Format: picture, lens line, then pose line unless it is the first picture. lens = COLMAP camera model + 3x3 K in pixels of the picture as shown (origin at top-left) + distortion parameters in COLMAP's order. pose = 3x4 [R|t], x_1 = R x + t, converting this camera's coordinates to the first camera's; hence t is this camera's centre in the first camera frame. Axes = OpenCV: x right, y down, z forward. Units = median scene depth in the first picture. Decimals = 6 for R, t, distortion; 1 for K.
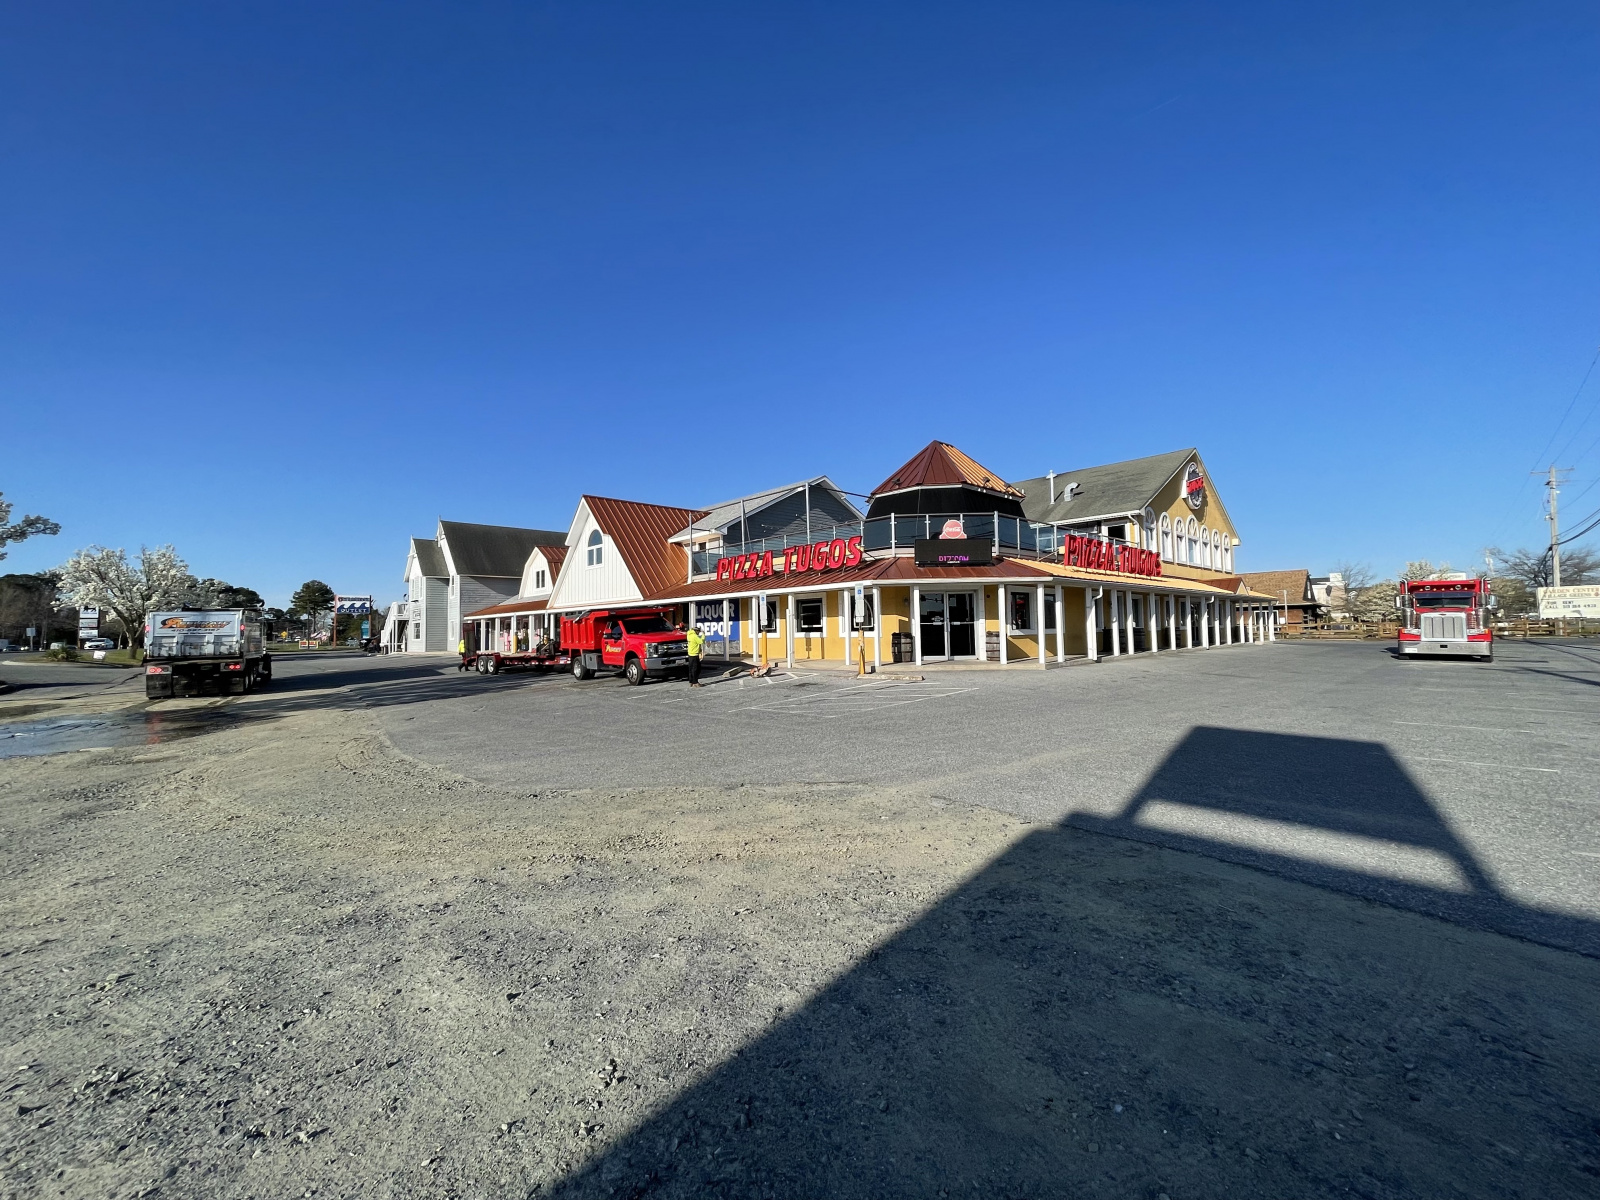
lens RADIAL K [[643.2, 0, 799.3], [0, 643.2, 602.0], [0, 0, 1]] dist [-0.001451, 0.000085]
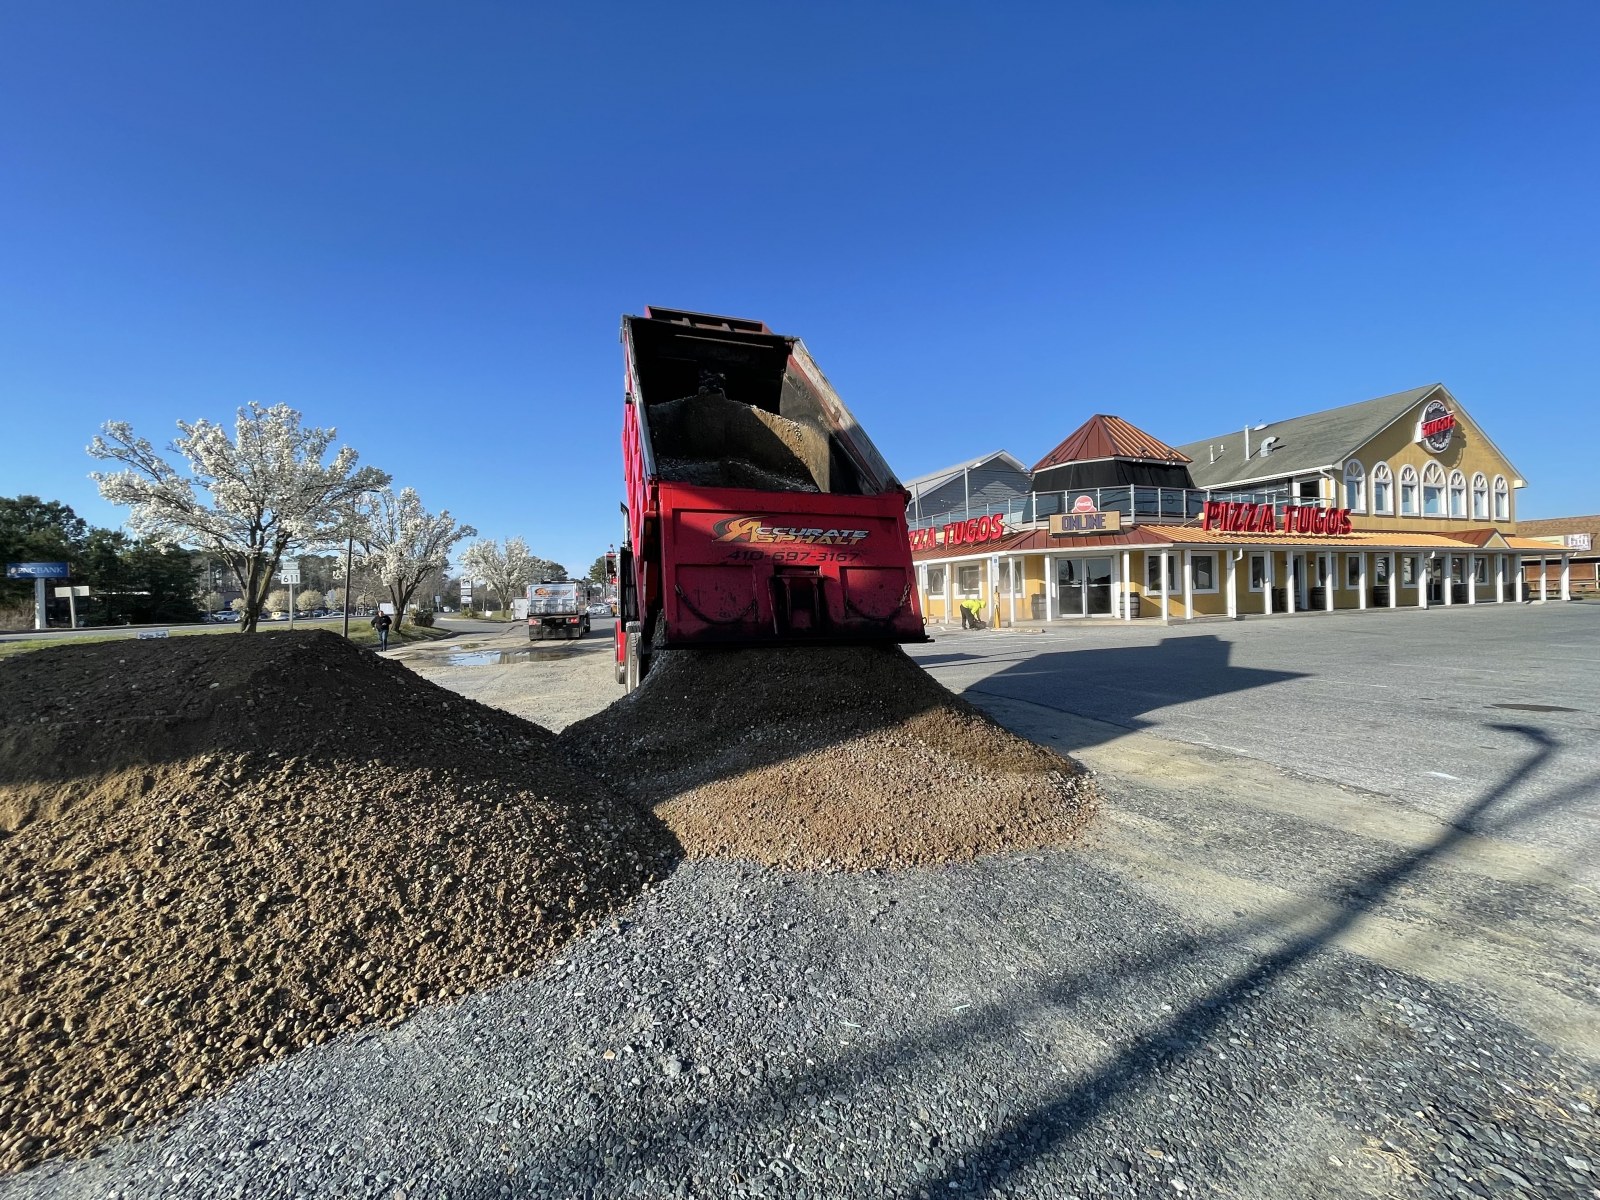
lens RADIAL K [[643.2, 0, 800.1], [0, 643.2, 593.5], [0, 0, 1]] dist [-0.001451, 0.000085]
pose [[0.940275, -0.008879, -0.340301, 0.128466], [0.023789, 0.998930, 0.039667, -0.008949], [0.339584, -0.045393, 0.939480, -0.223659]]
